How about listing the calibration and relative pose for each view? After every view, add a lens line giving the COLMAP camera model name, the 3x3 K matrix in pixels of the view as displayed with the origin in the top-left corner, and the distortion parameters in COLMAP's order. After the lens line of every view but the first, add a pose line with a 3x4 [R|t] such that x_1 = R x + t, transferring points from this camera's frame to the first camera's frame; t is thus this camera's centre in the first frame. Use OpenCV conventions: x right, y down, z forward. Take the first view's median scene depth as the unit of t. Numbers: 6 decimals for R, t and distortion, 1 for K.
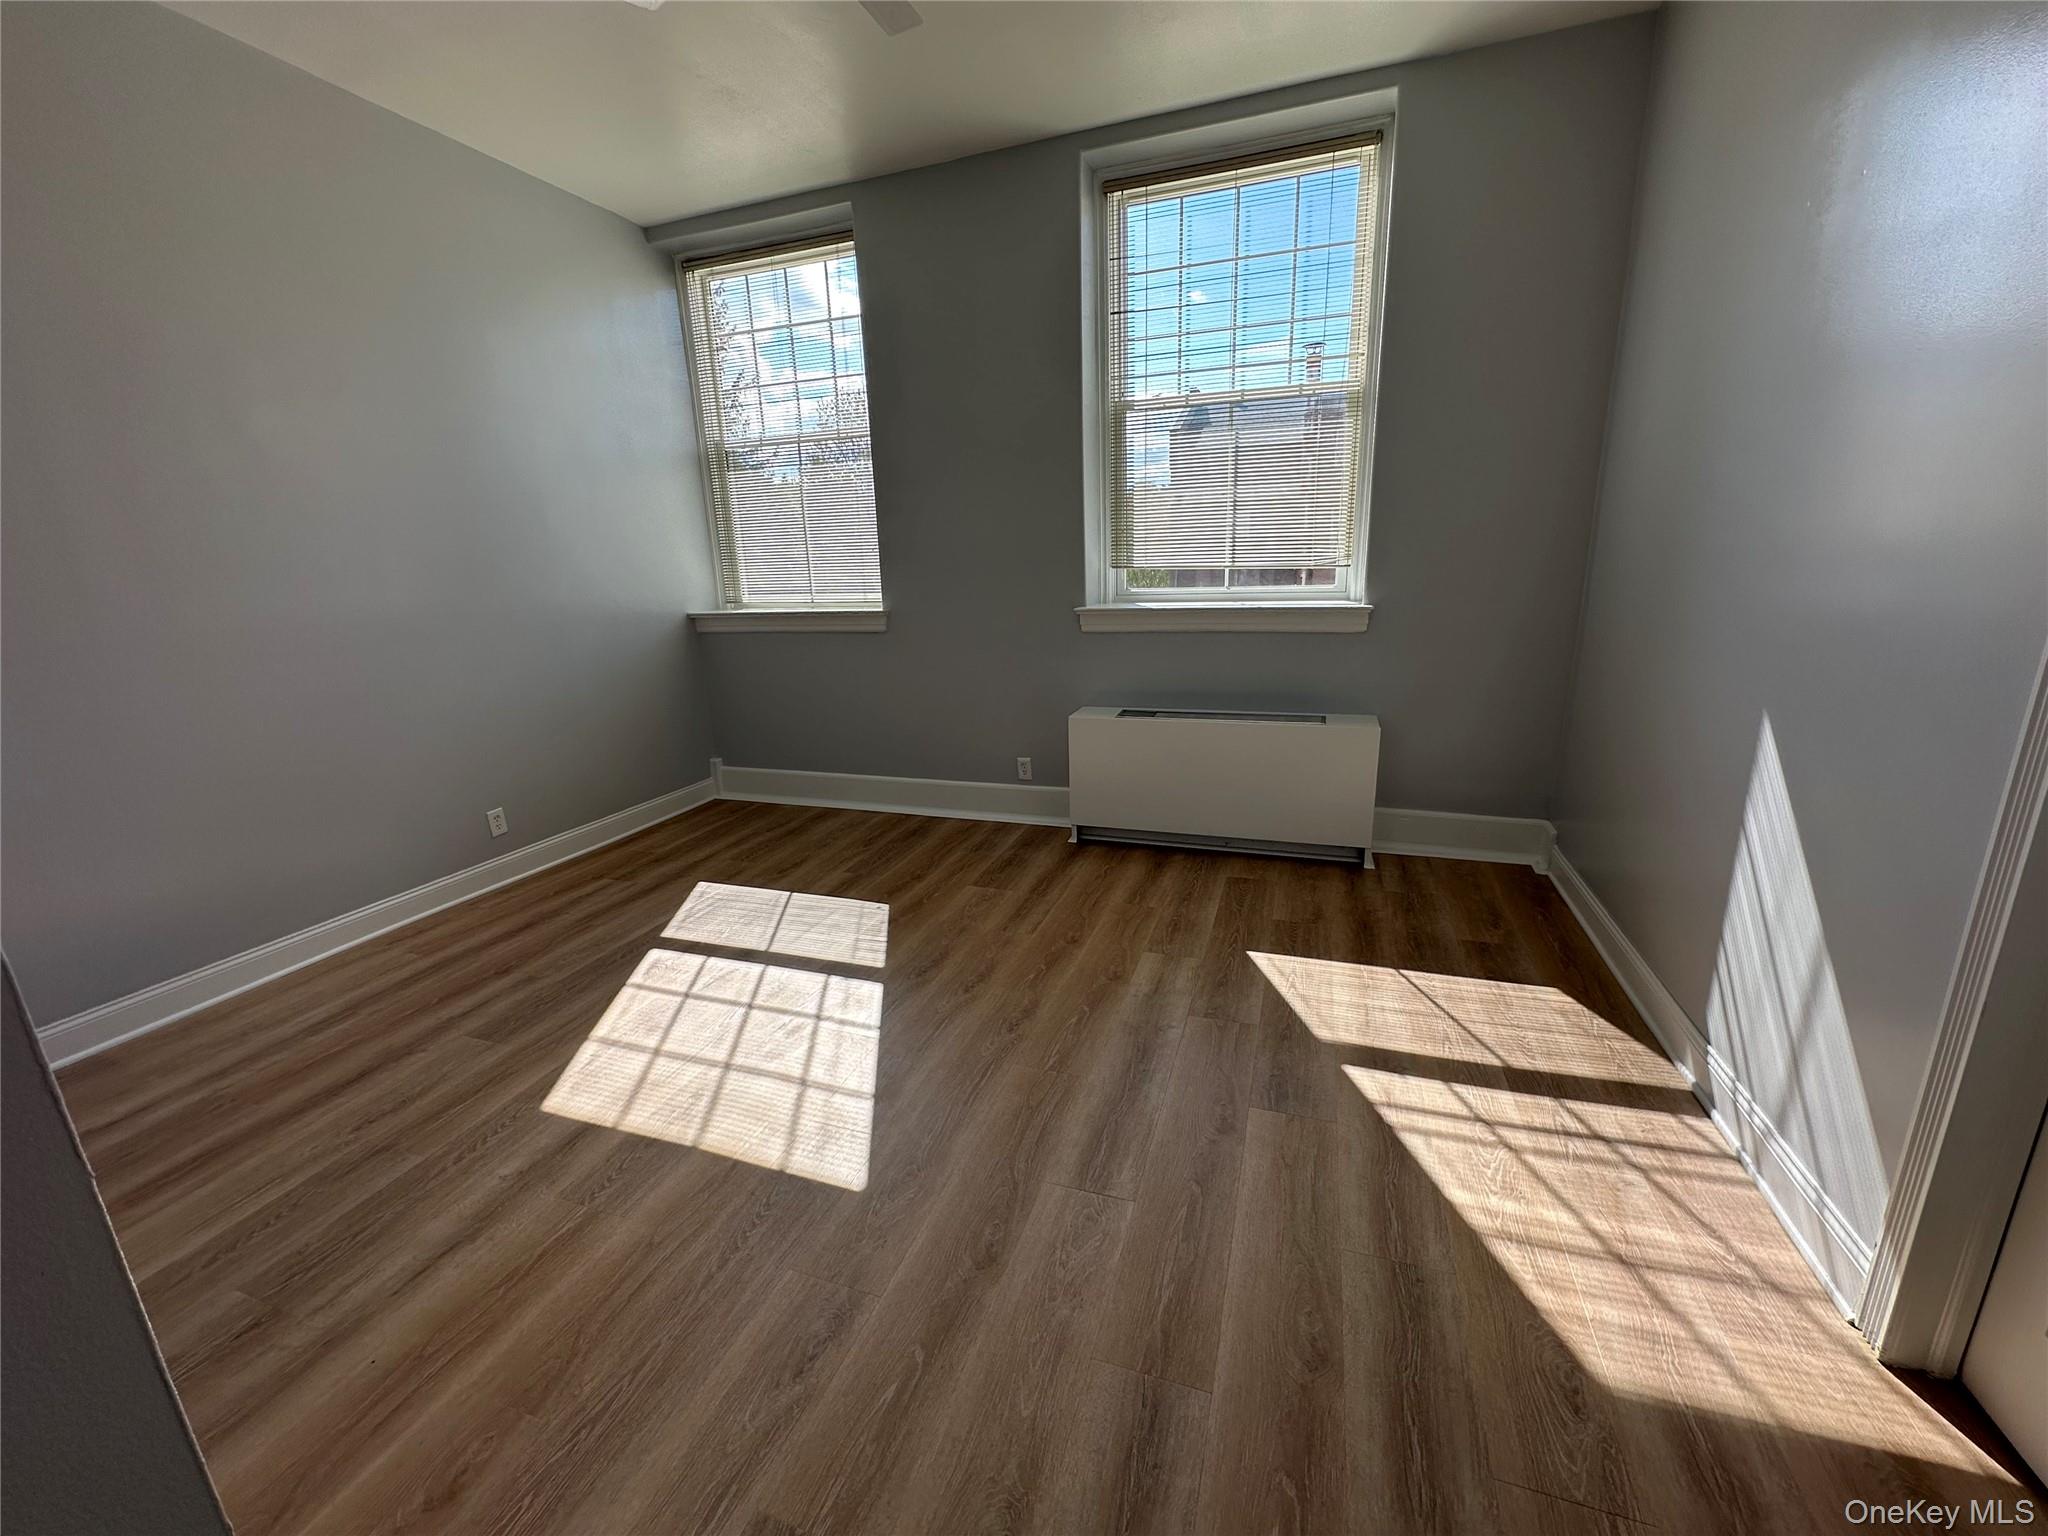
lens RADIAL K [[816.5, 0, 1024.0], [0, 816.5, 768.0], [0, 0, 1]] dist [-0.000613, 0.000186]
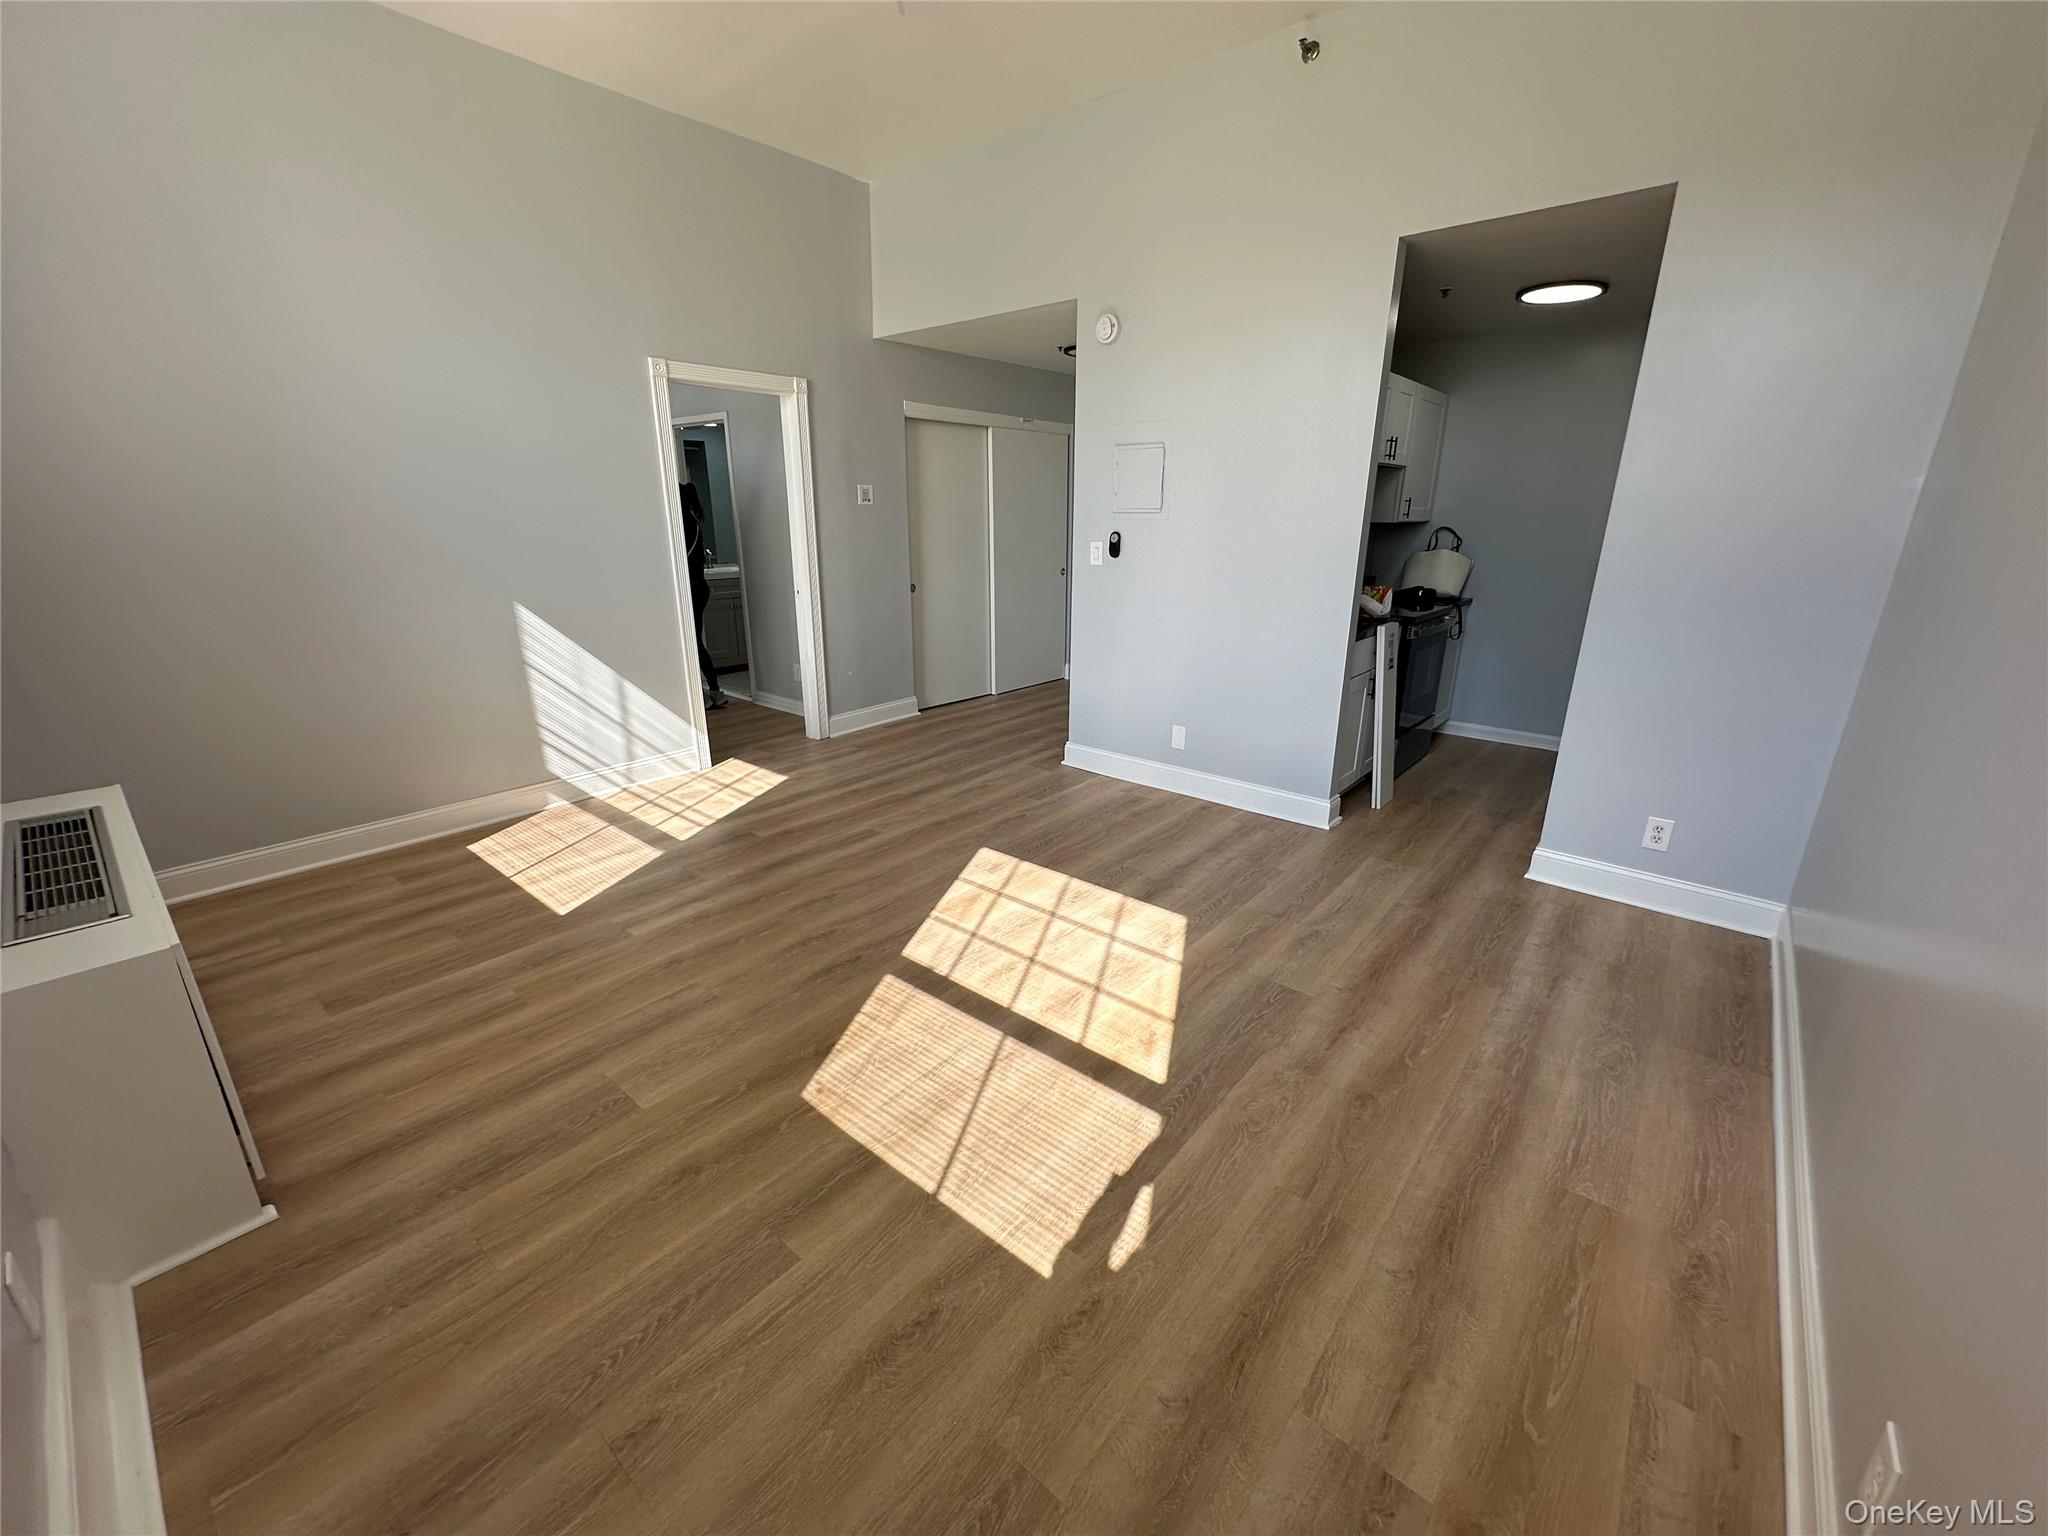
lens RADIAL K [[816.5, 0, 1024.0], [0, 816.5, 768.0], [0, 0, 1]] dist [-0.000613, 0.000186]
pose [[-0.935131, -0.079506, 0.345266, -0.690007], [0.115739, 0.852485, 0.509778, -0.438993], [-0.334865, 0.516670, -0.787984, 1.764141]]
